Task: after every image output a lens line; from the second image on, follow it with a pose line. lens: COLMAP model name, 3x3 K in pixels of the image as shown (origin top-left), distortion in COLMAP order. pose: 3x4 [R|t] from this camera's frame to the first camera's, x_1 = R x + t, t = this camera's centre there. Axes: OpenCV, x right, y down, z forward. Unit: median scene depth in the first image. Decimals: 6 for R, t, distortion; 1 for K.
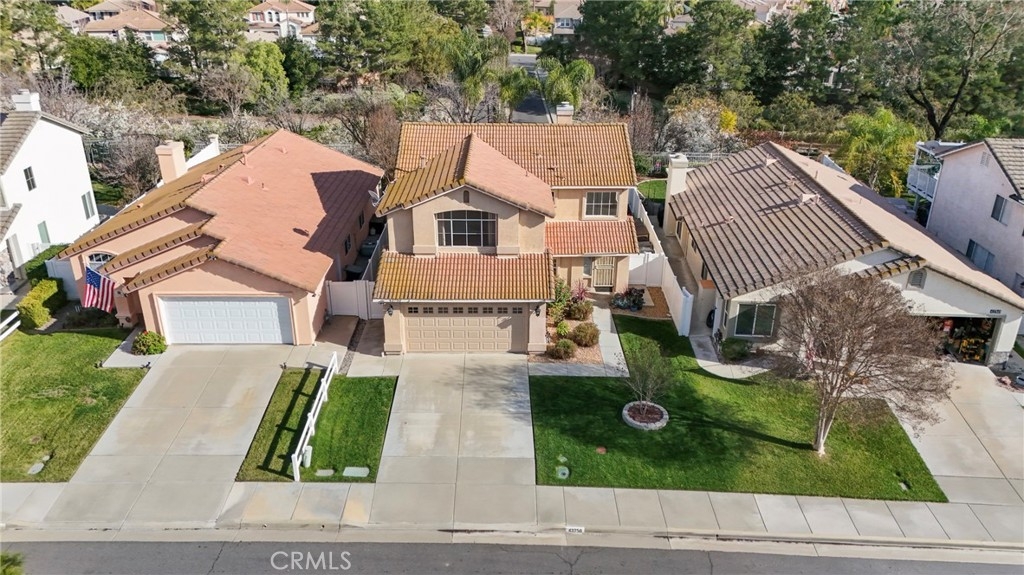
lens RADIAL K [[753.7, 0, 512.0], [0, 753.7, 287.5], [0, 0, 1]] dist [0.078282, -0.096006]
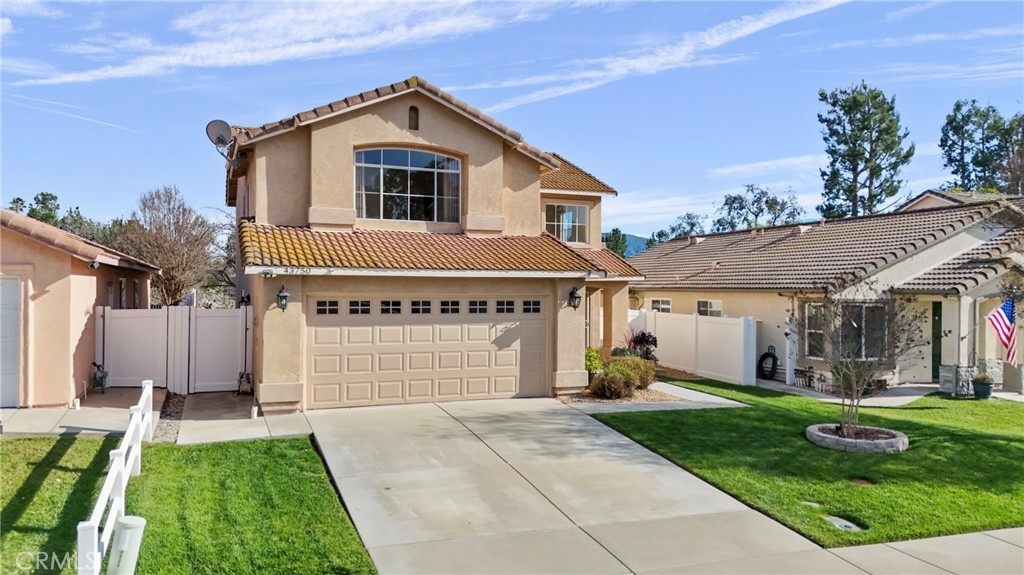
lens RADIAL K [[753.7, 0, 512.0], [0, 753.7, 287.5], [0, 0, 1]] dist [0.078282, -0.096006]
pose [[0.930886, 0.000333, 0.365309, -0.193197], [0.145991, 0.916334, -0.372851, 0.207503], [-0.334870, 0.400414, 0.852954, 0.546952]]
